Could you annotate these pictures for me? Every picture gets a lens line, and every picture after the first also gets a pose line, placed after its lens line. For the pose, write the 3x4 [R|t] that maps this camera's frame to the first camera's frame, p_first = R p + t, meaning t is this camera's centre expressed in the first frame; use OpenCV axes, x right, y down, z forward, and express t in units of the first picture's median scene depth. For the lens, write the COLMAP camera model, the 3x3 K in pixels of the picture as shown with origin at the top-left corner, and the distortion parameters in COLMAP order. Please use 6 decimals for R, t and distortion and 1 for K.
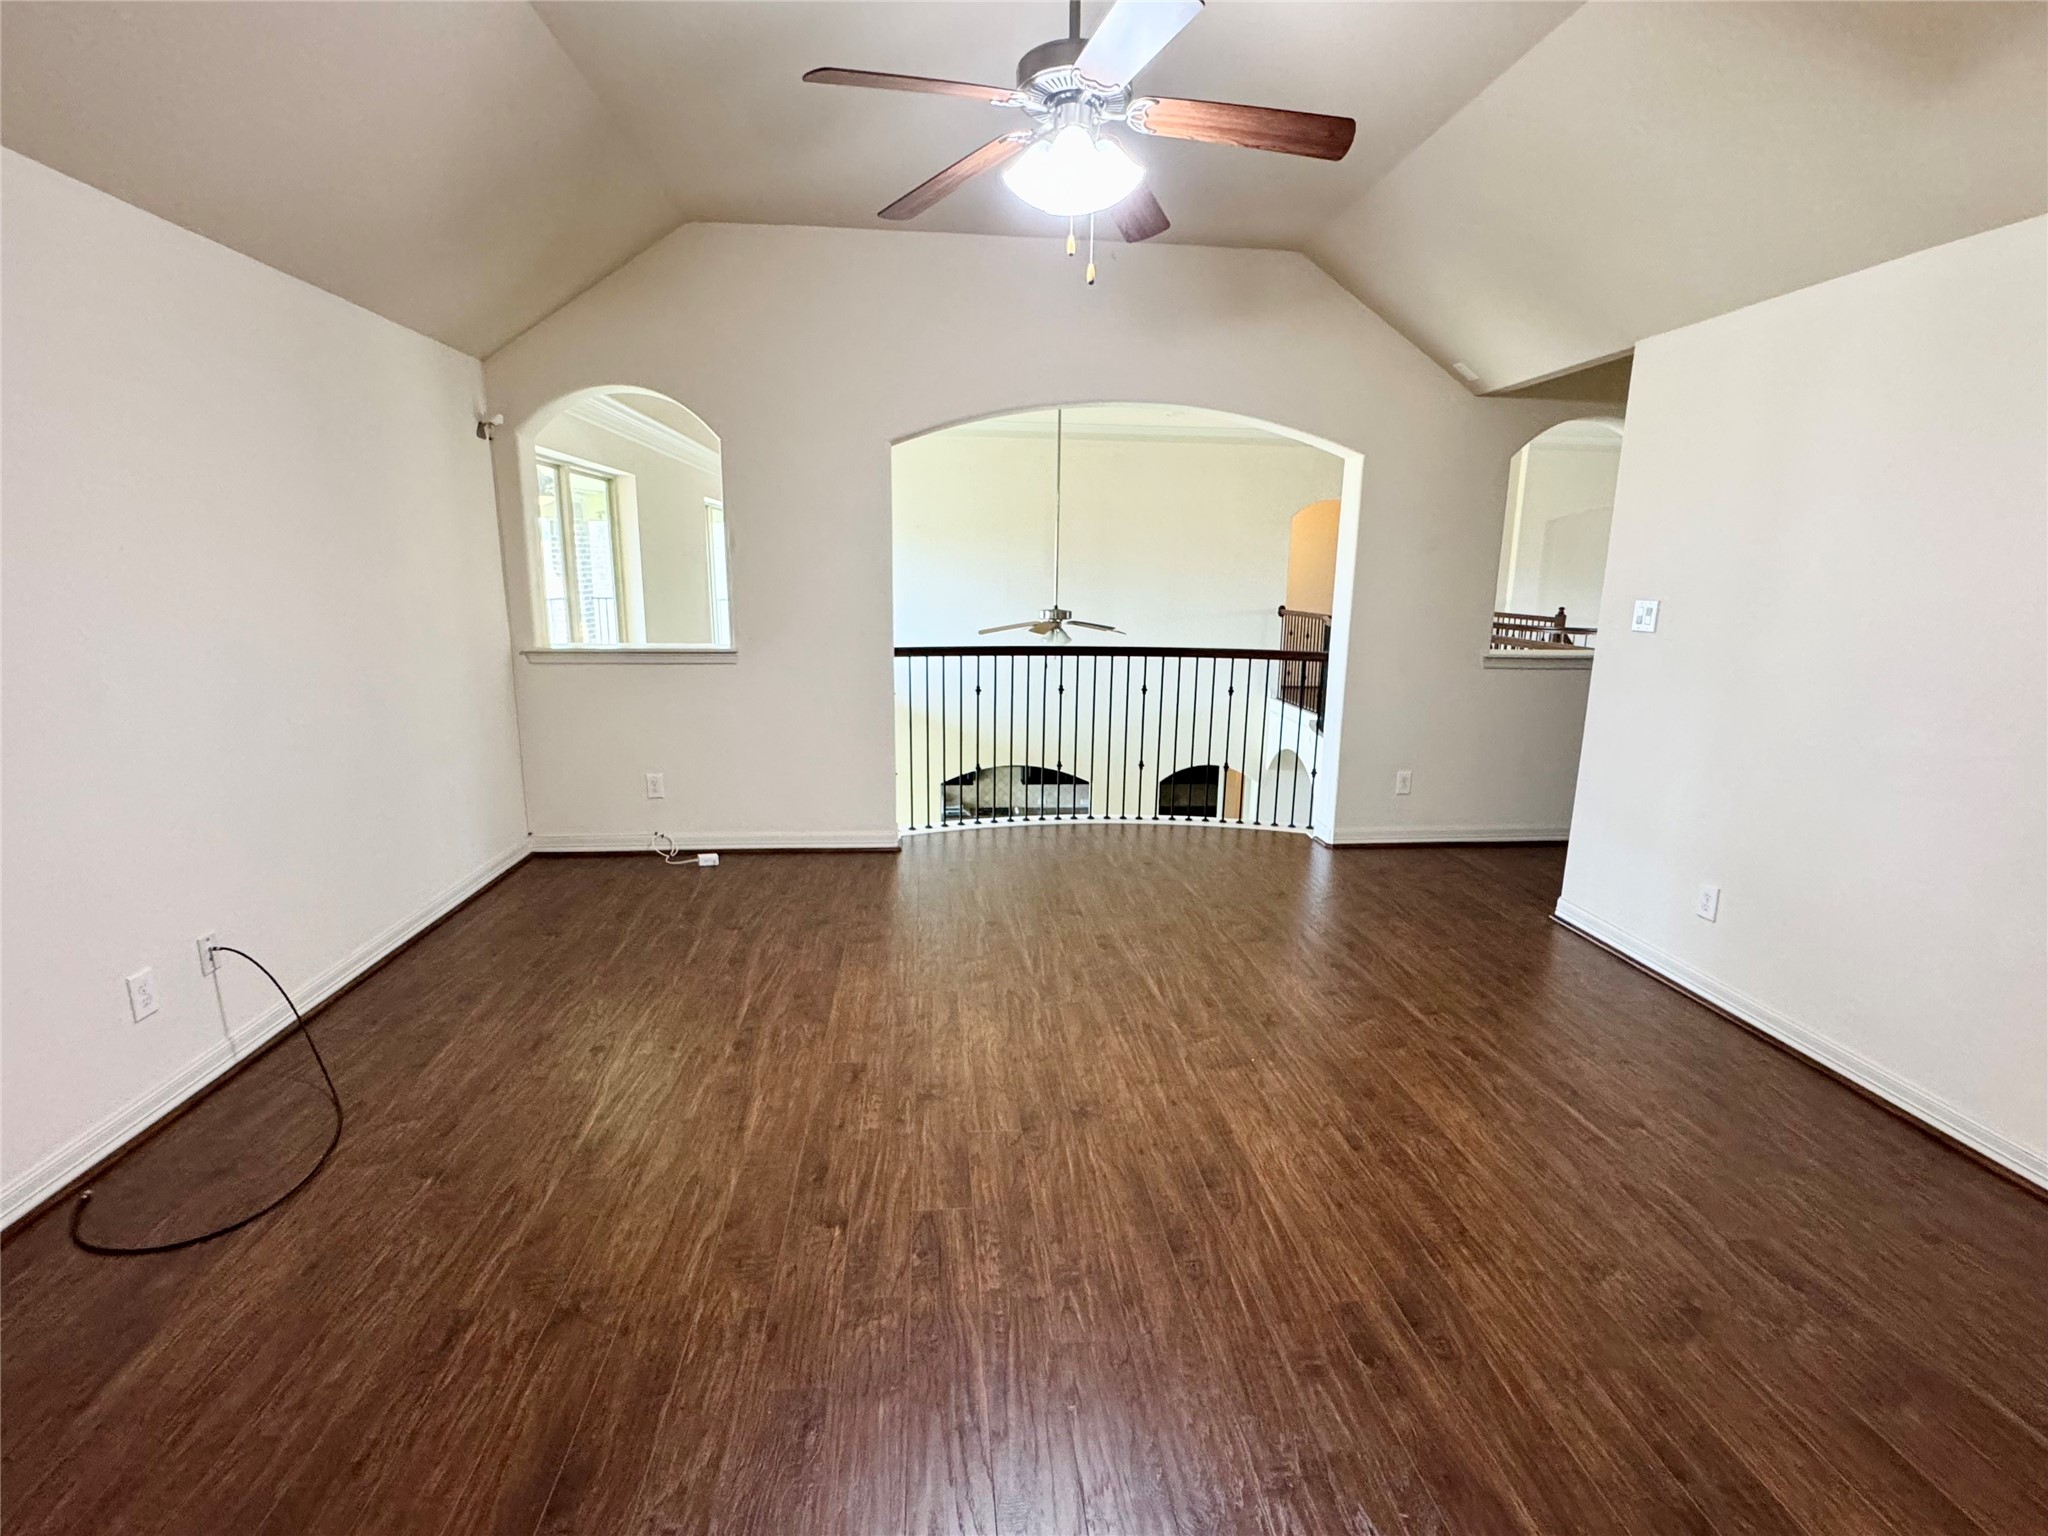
lens RADIAL K [[968.5, 0, 1023.7], [0, 968.5, 769.0], [0, 0, 1]] dist [0.000224, -0.000070]
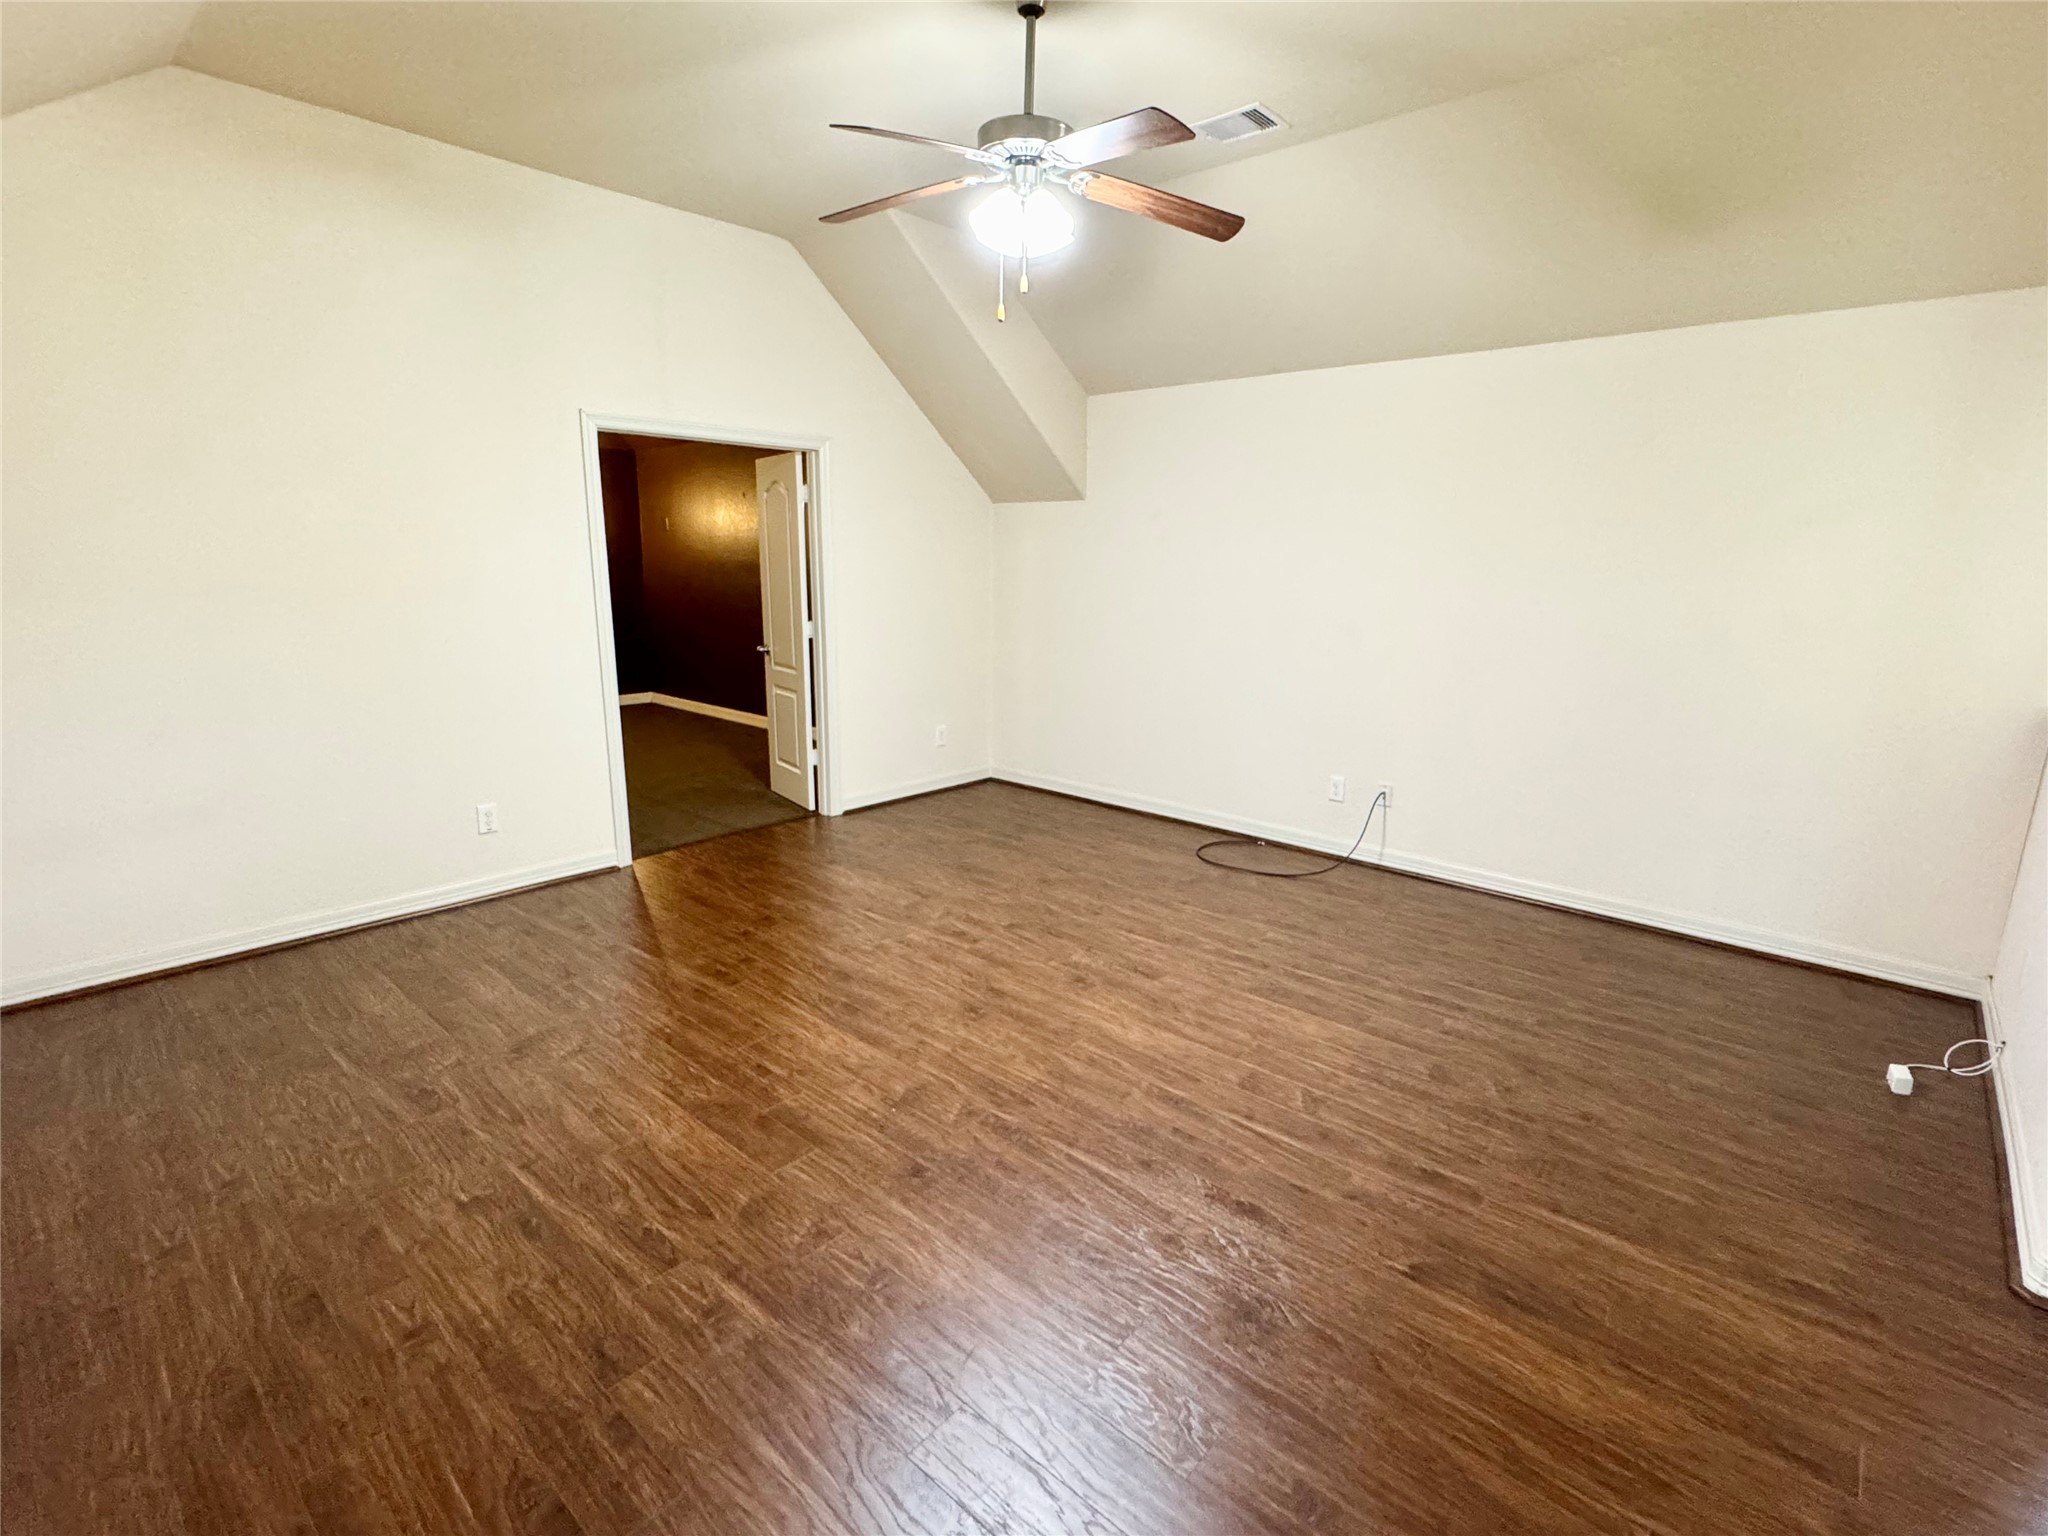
lens RADIAL K [[968.5, 0, 1021.8], [0, 968.5, 770.4], [0, 0, 1]] dist [0.000224, -0.000070]
pose [[-0.734316, 0.129108, -0.666416, 0.797216], [-0.161506, 0.920323, 0.356260, -0.369980], [0.659315, 0.369237, -0.654957, 1.748419]]
